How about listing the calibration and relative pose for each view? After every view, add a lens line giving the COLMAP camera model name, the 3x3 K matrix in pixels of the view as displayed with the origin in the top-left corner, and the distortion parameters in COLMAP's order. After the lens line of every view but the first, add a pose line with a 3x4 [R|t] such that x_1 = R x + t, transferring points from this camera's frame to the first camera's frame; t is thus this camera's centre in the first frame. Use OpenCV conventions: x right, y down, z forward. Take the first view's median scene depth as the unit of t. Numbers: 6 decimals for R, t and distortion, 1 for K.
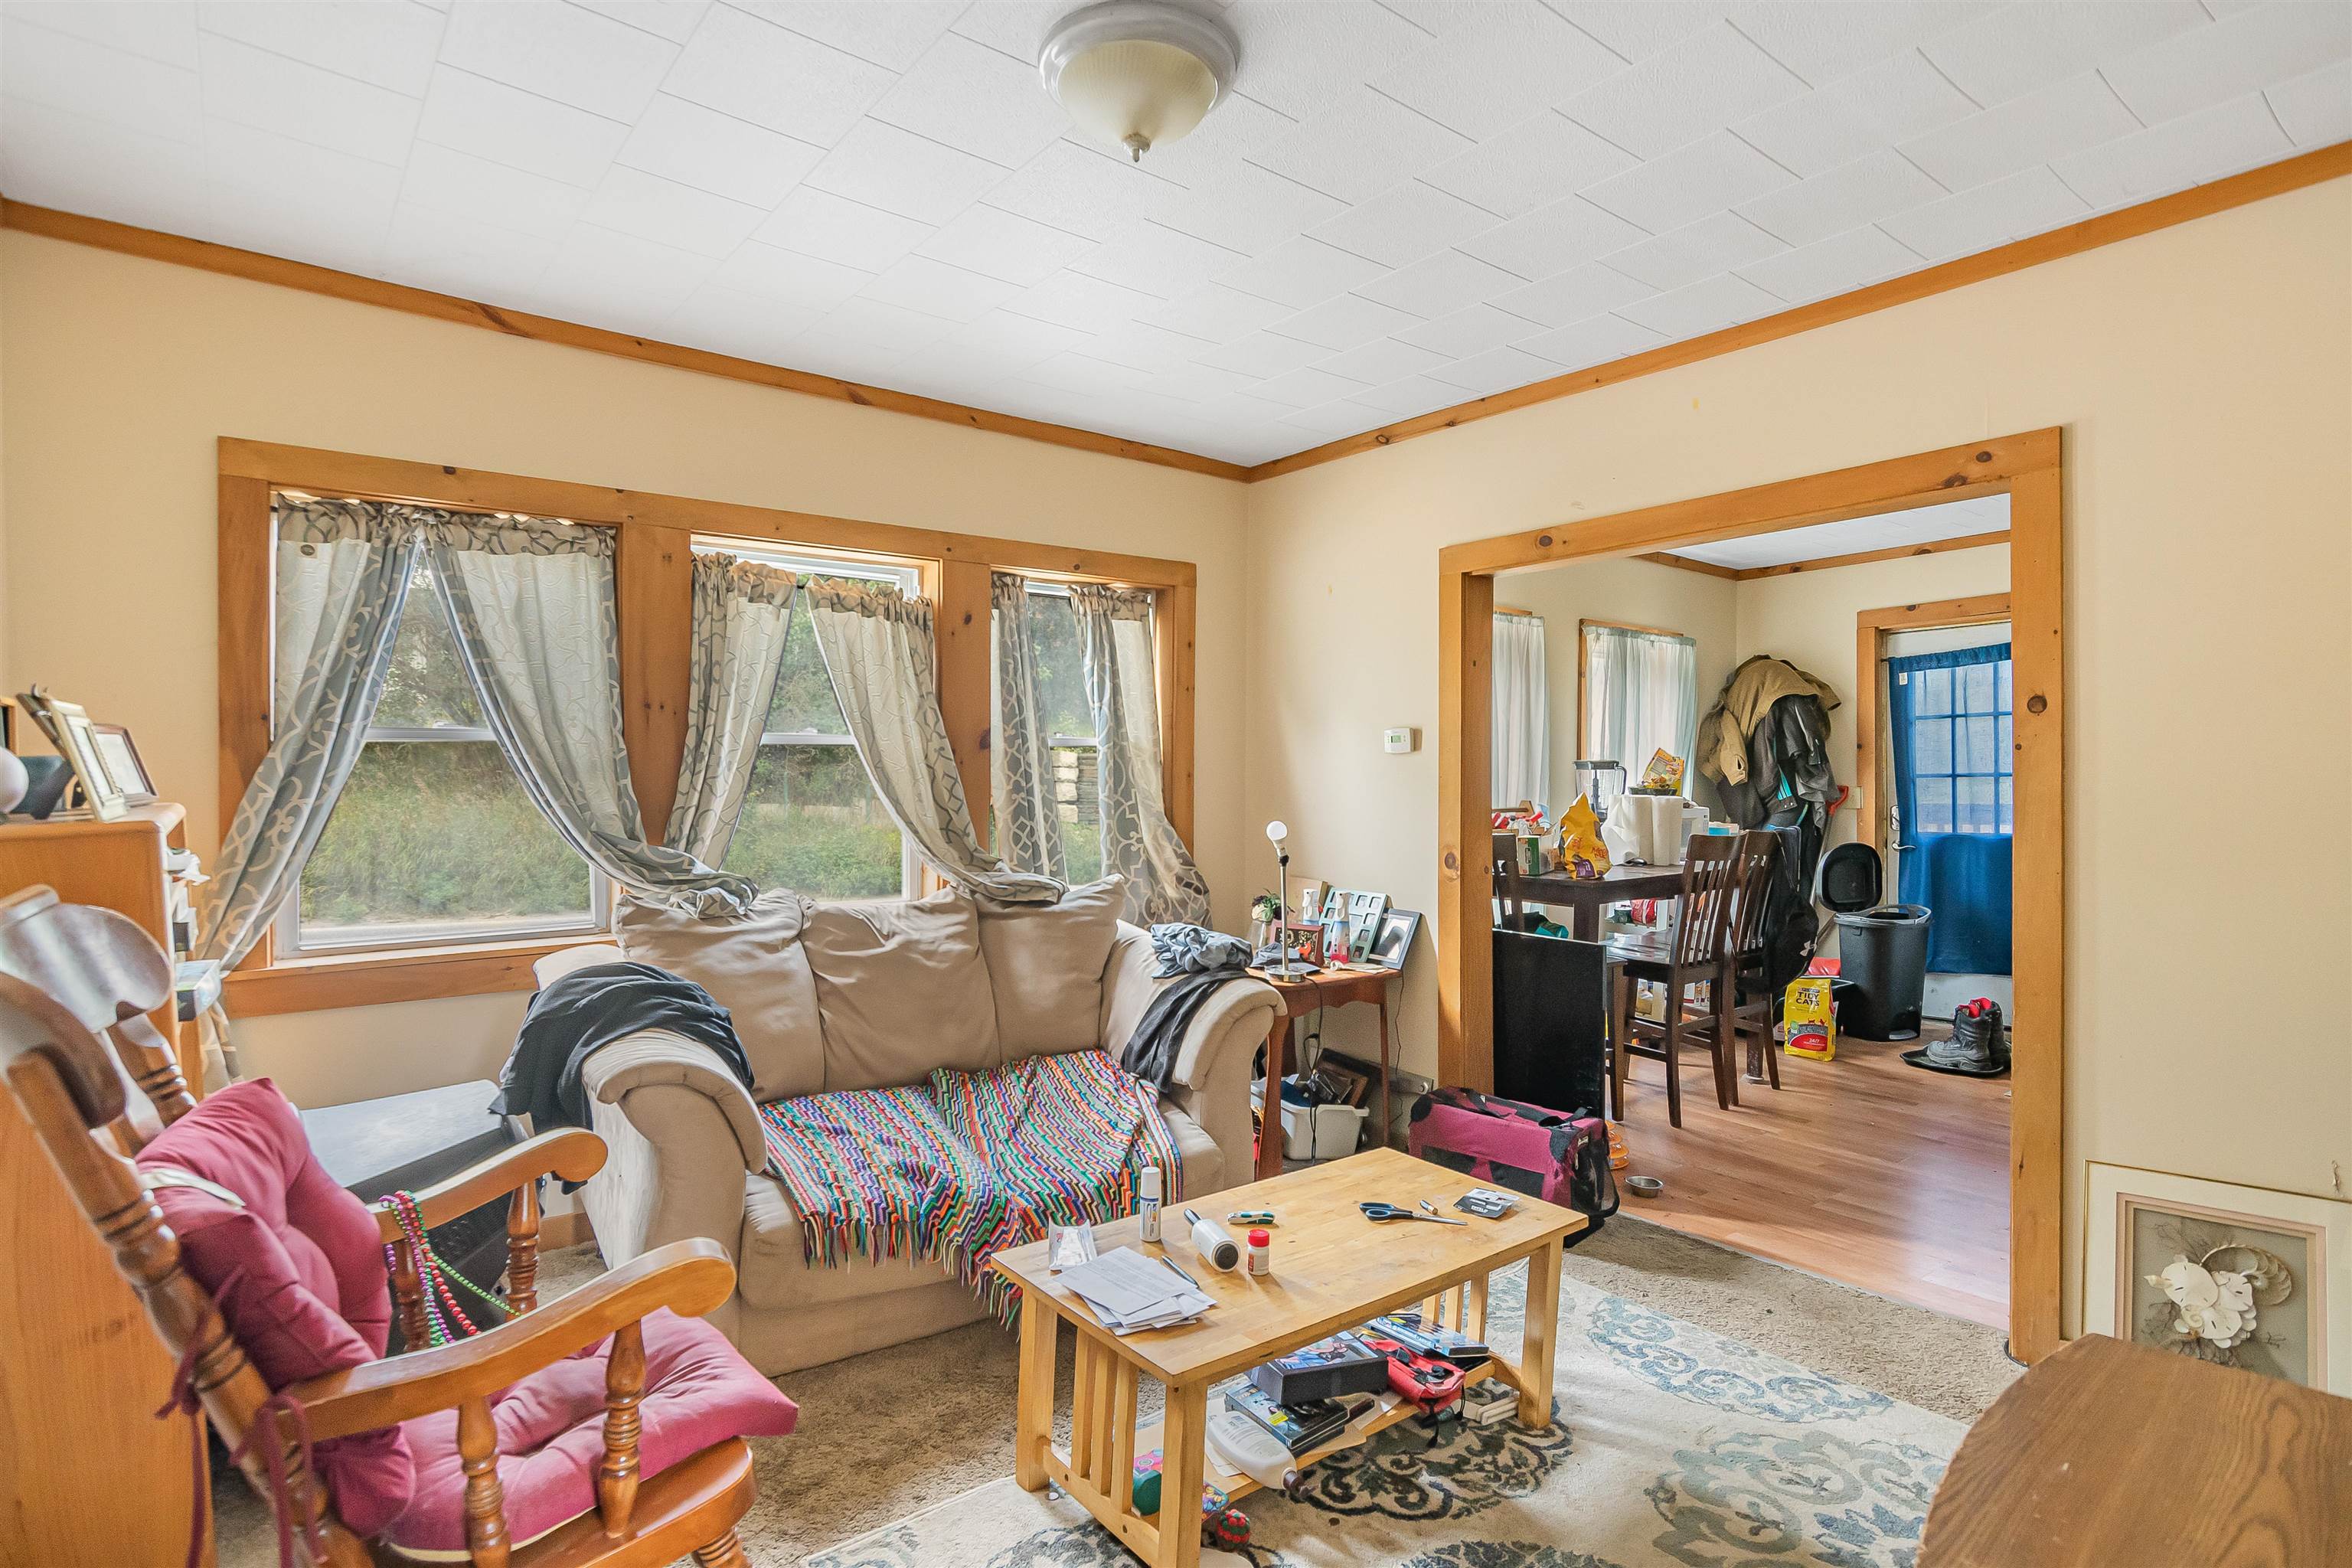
lens RADIAL K [[1191.3, 0, 1174.8], [0, 1191.3, 807.1], [0, 0, 1]] dist [-0.002248, -0.002086]
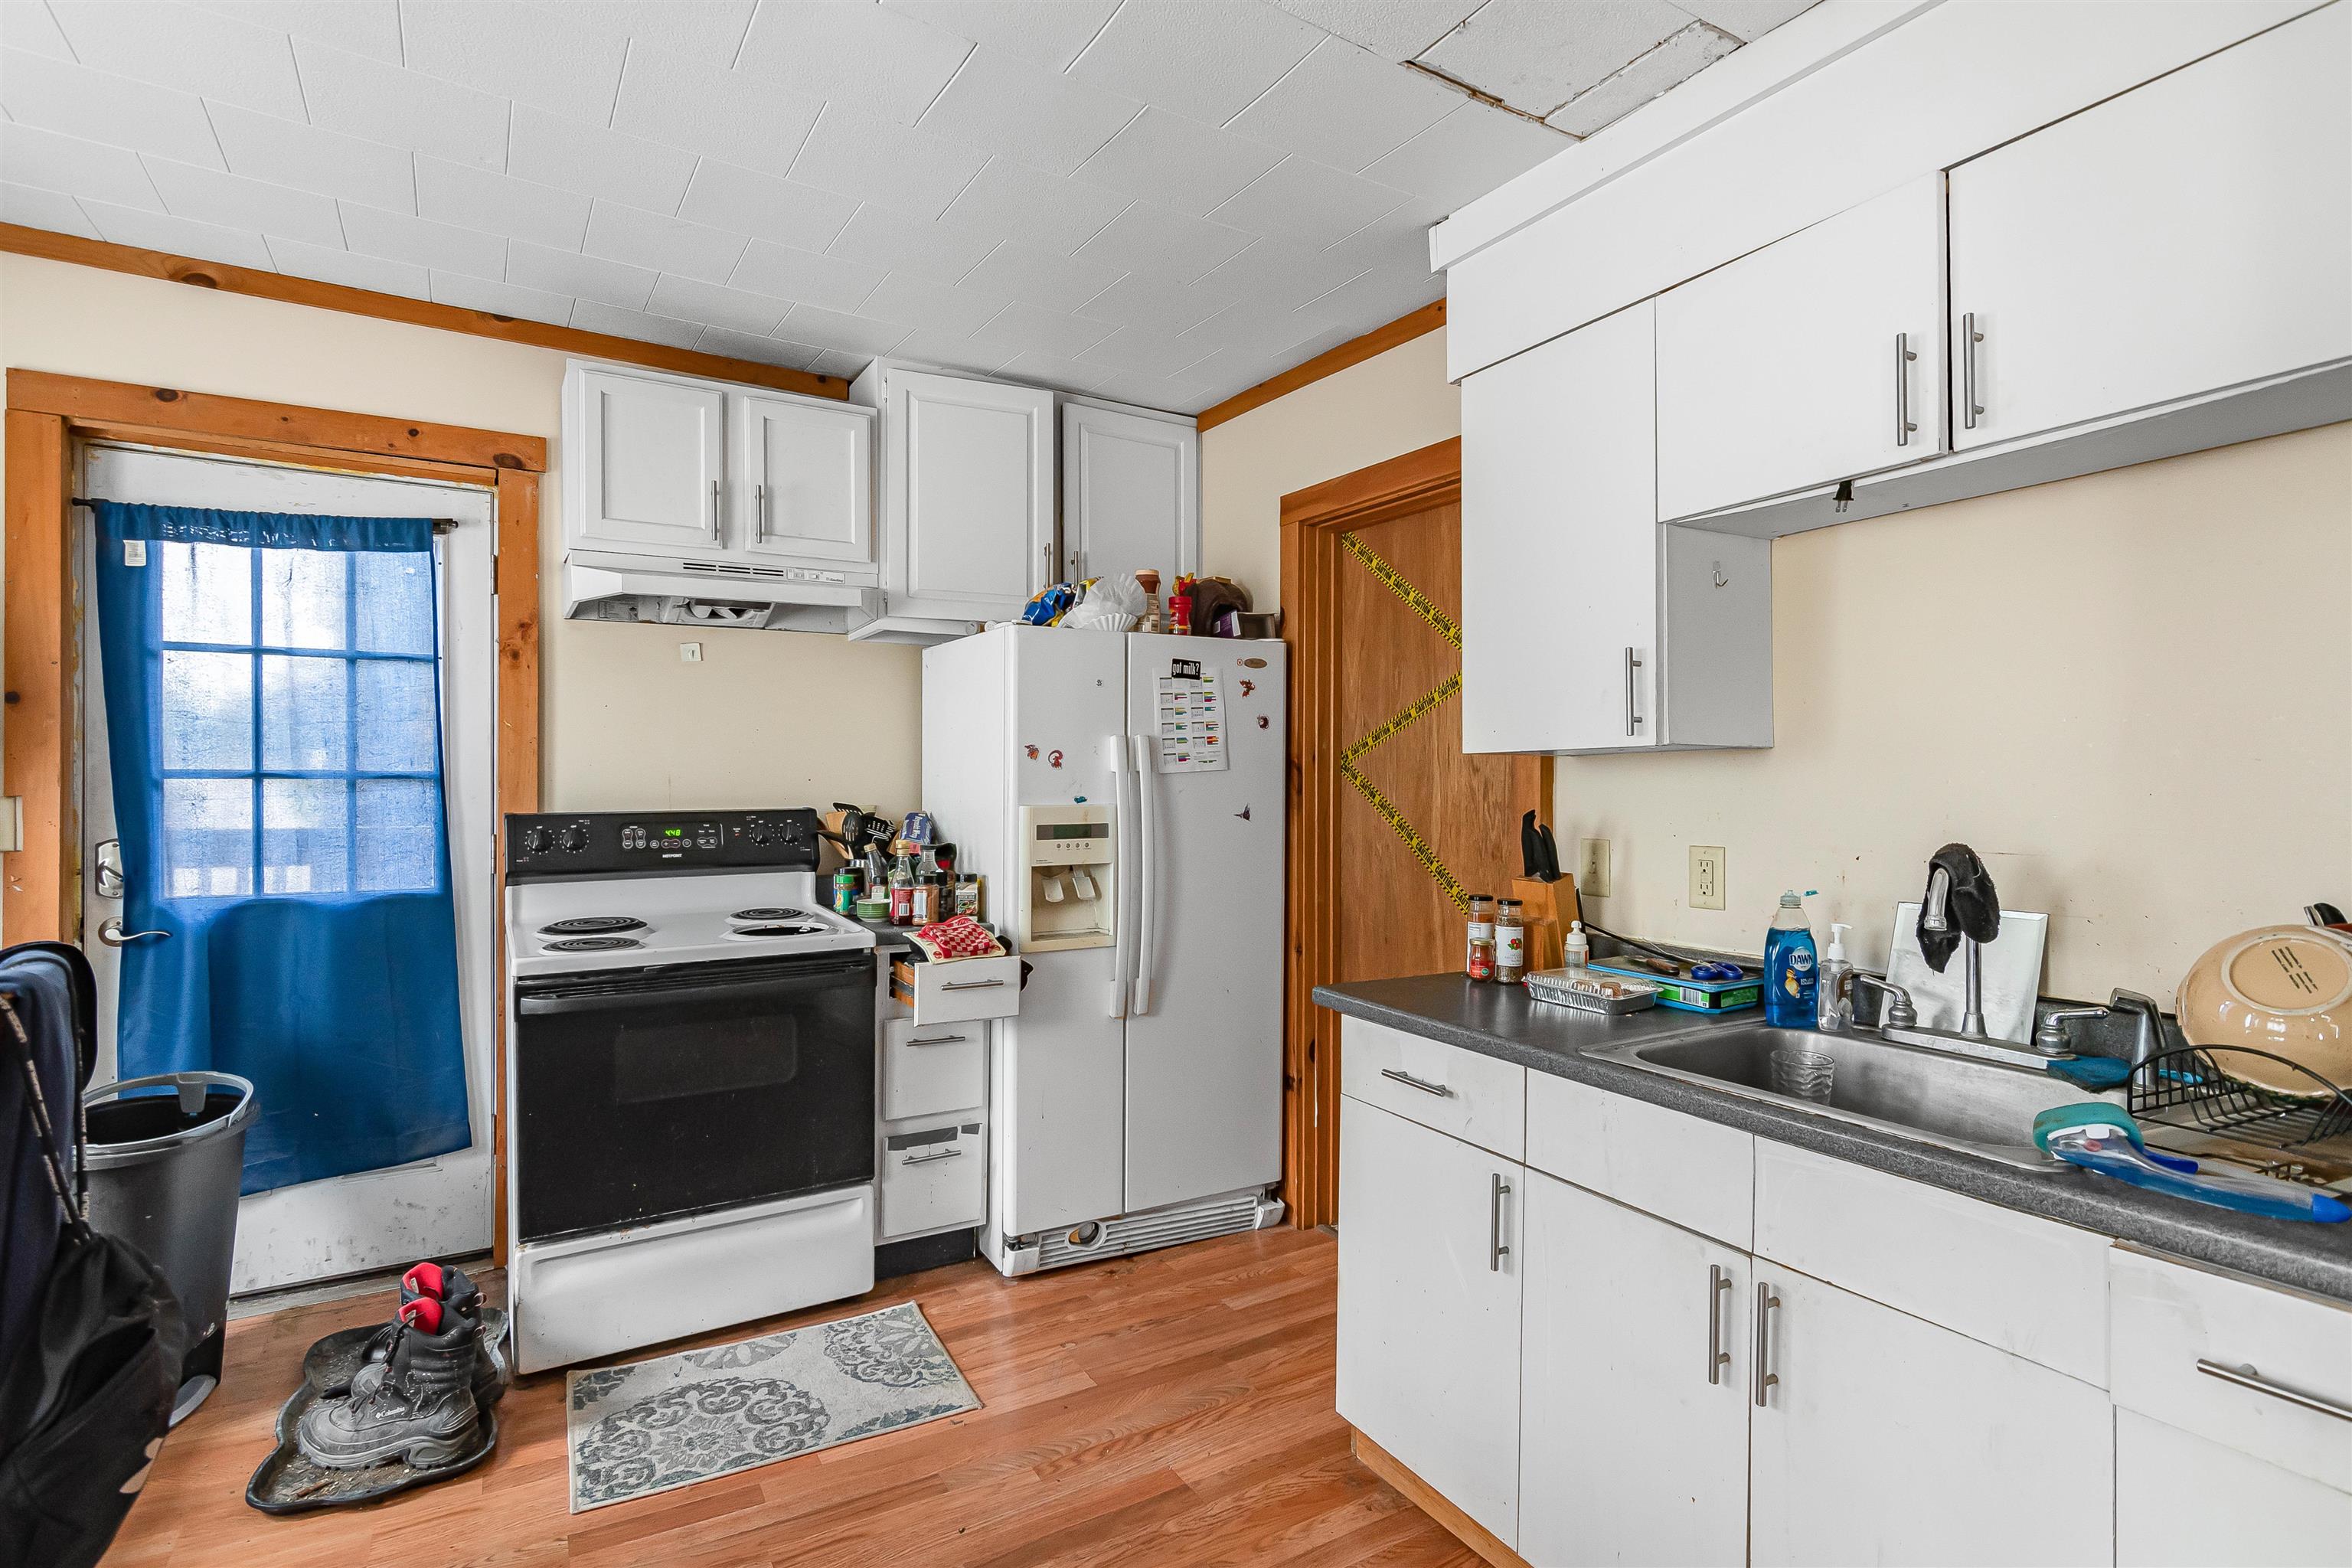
lens RADIAL K [[1164.4, 0, 1181.4], [0, 1164.4, 788.9], [0, 0, 1]] dist [-0.000689, 0.002156]
pose [[0.131437, 0.013081, 0.991238, 0.242654], [0.011618, 0.999824, -0.014735, -0.009868], [-0.991256, 0.013453, 0.131262, 0.574726]]
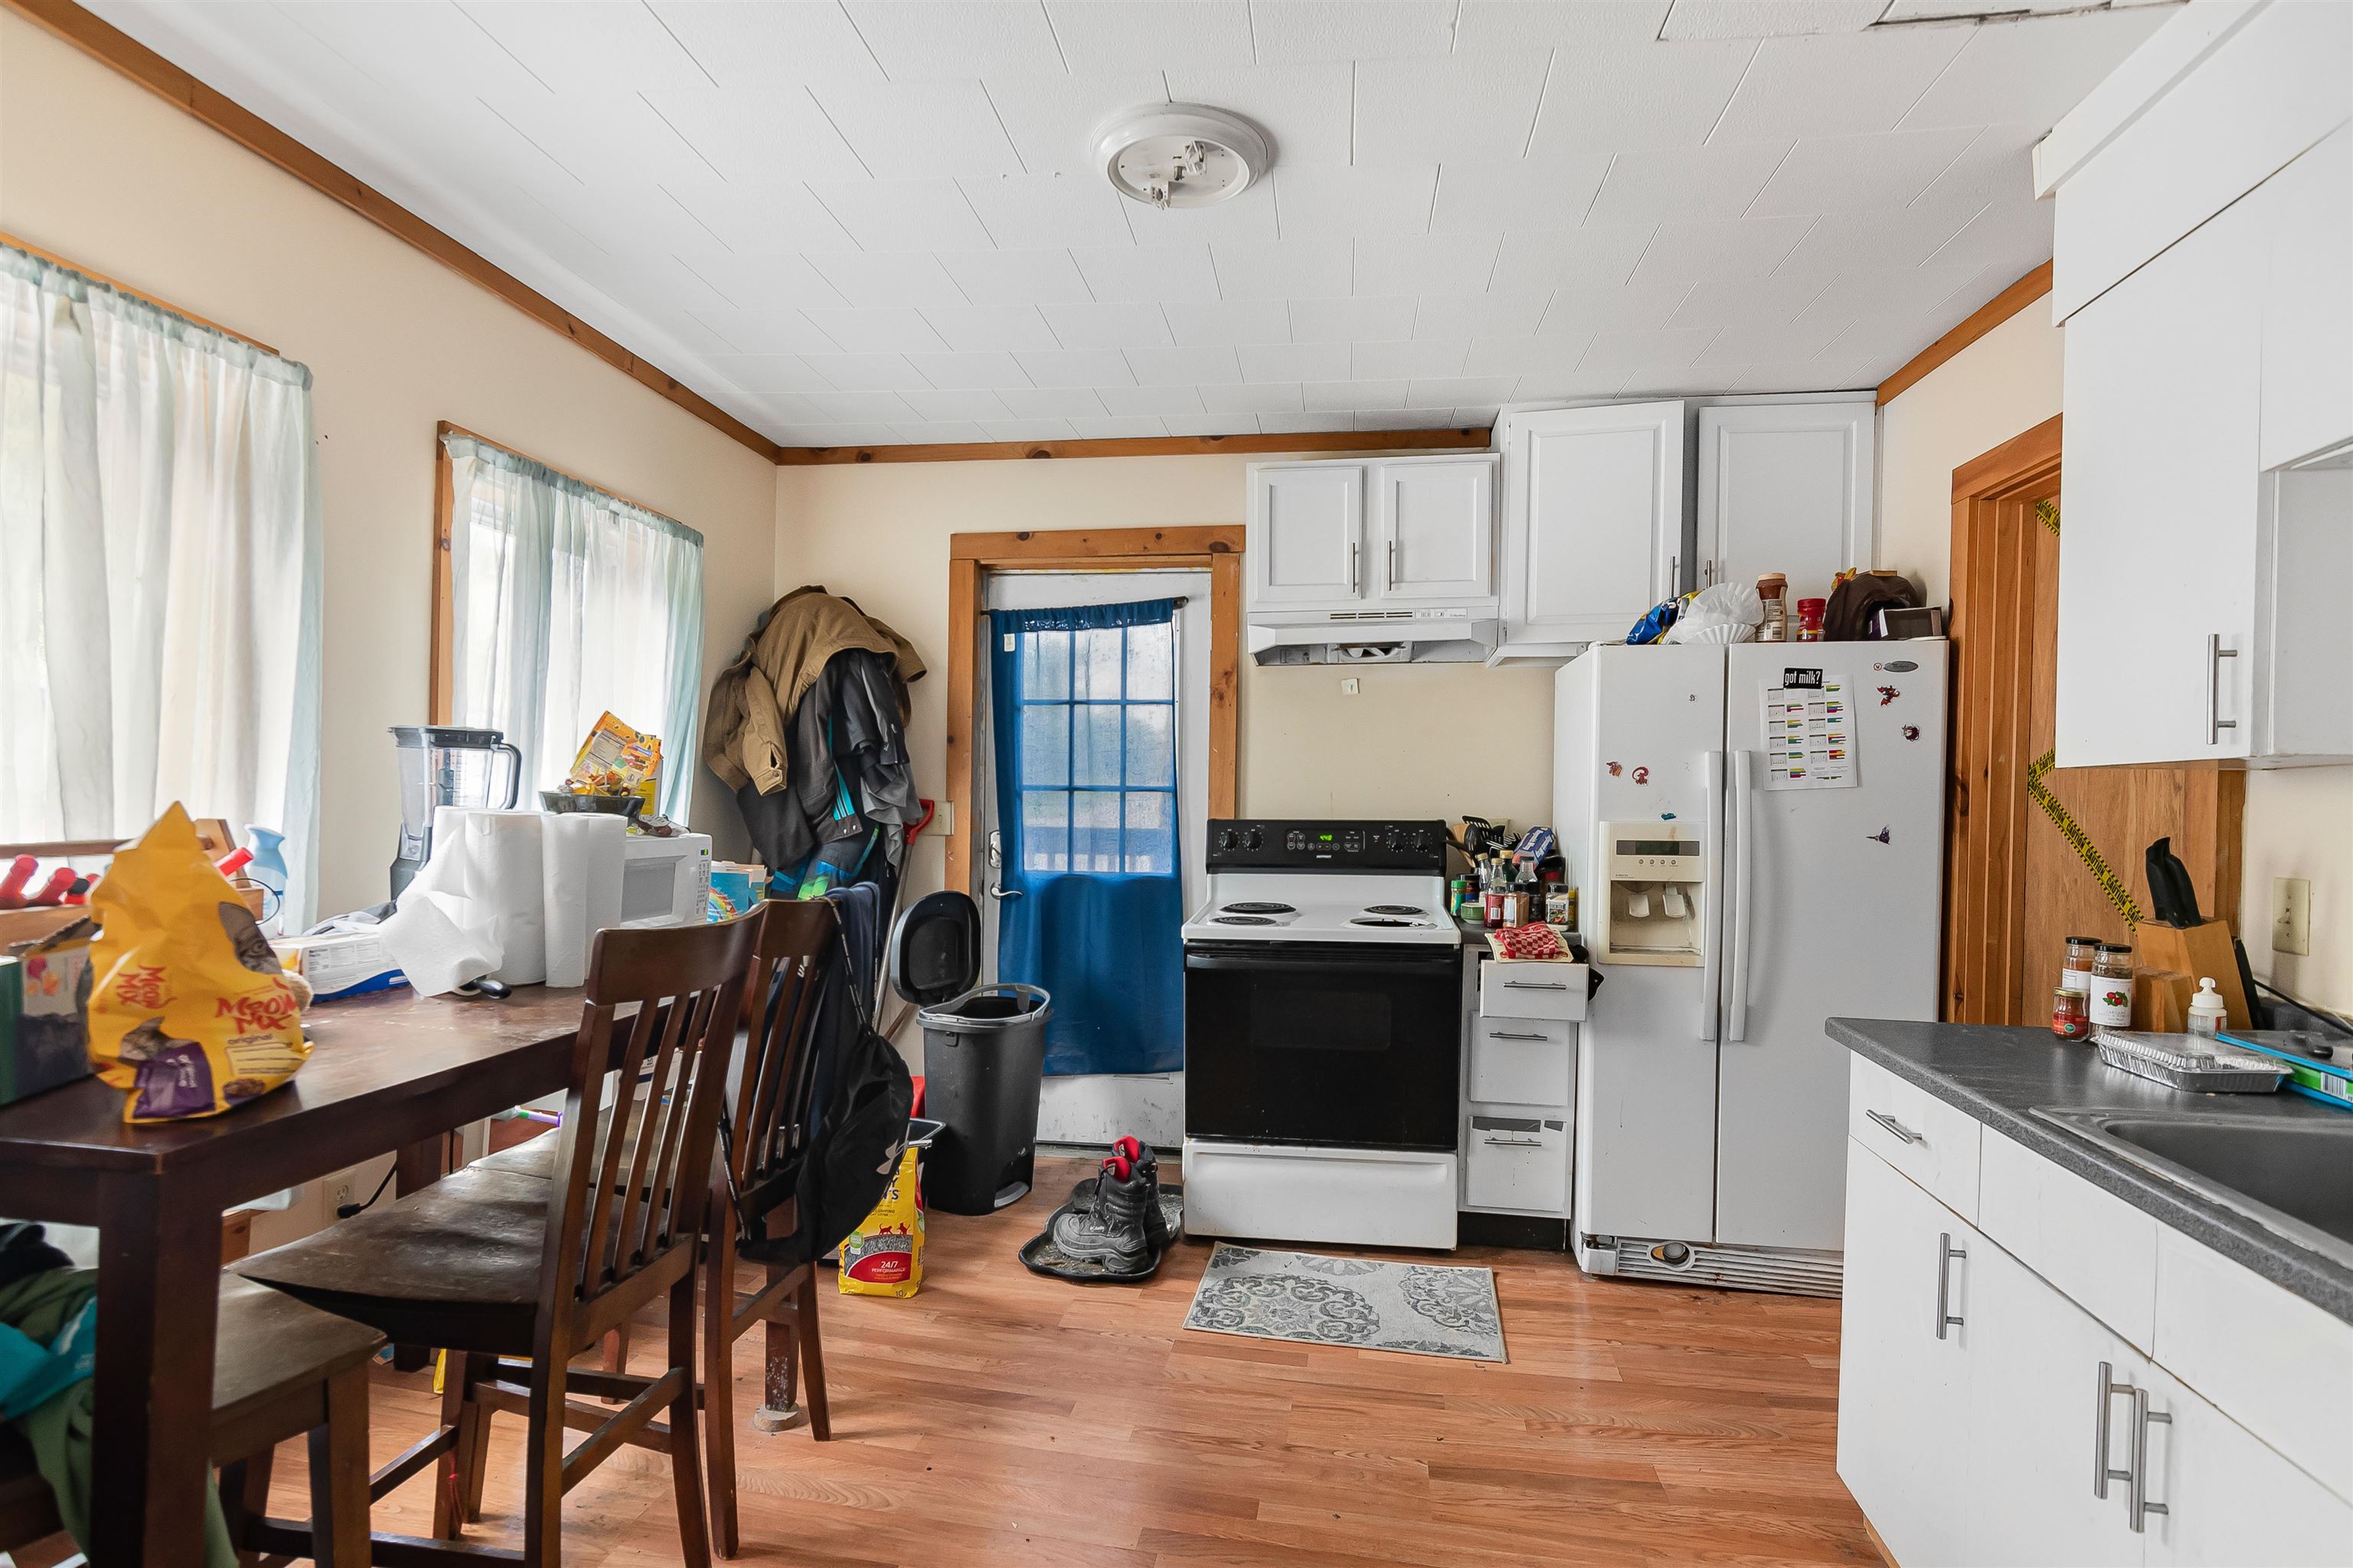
lens RADIAL K [[1196.0, 0, 1166.1], [0, 1196.0, 821.3], [0, 0, 1]] dist [0.000855, 0.001095]
pose [[0.737303, 0.011717, 0.675460, 0.228691], [-0.014118, 0.999898, -0.001934, -0.007077], [-0.675414, -0.008110, 0.737394, 0.453371]]
